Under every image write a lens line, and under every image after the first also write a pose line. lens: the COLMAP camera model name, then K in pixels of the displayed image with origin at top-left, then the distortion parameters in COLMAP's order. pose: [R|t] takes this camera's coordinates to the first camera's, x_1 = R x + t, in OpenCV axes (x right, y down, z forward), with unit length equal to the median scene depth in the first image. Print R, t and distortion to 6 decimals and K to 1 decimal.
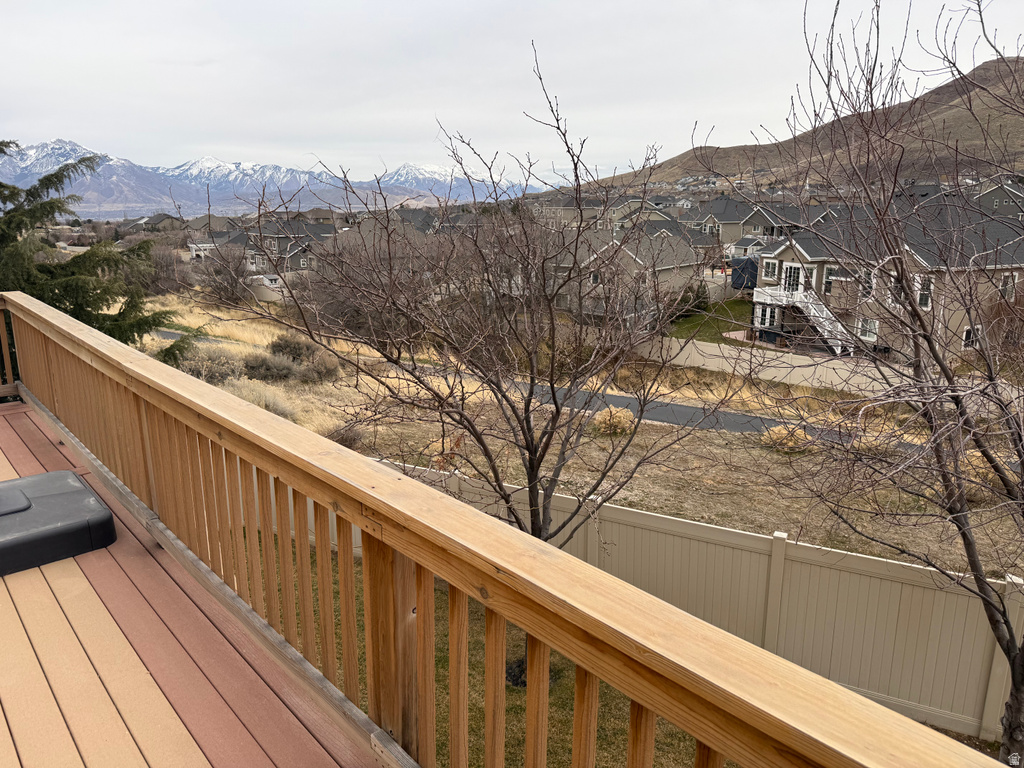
lens RADIAL K [[730.7, 0, 508.0], [0, 730.7, 379.1], [0, 0, 1]] dist [0.043844, -0.047140]
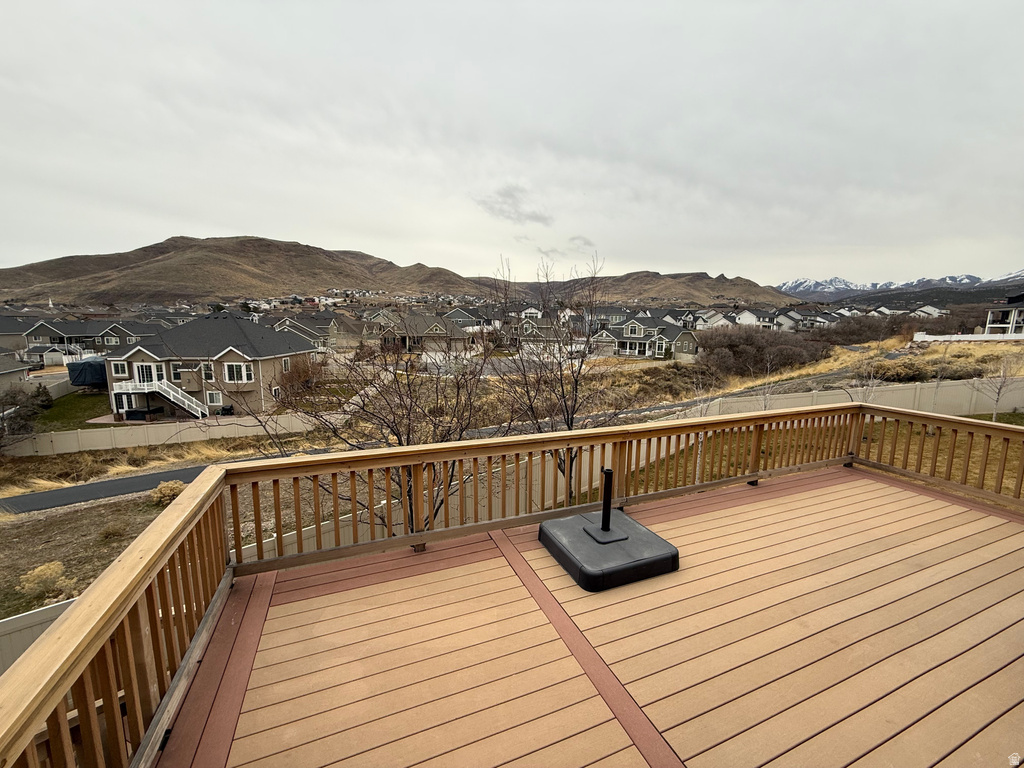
lens RADIAL K [[411.8, 0, 511.3], [0, 411.8, 387.0], [0, 0, 1]] dist [0.000089, 0.000441]
pose [[0.347600, -0.140568, 0.927046, -0.113041], [0.206844, 0.975837, 0.070409, -0.019208], [-0.914543, 0.167280, 0.368277, 0.052409]]
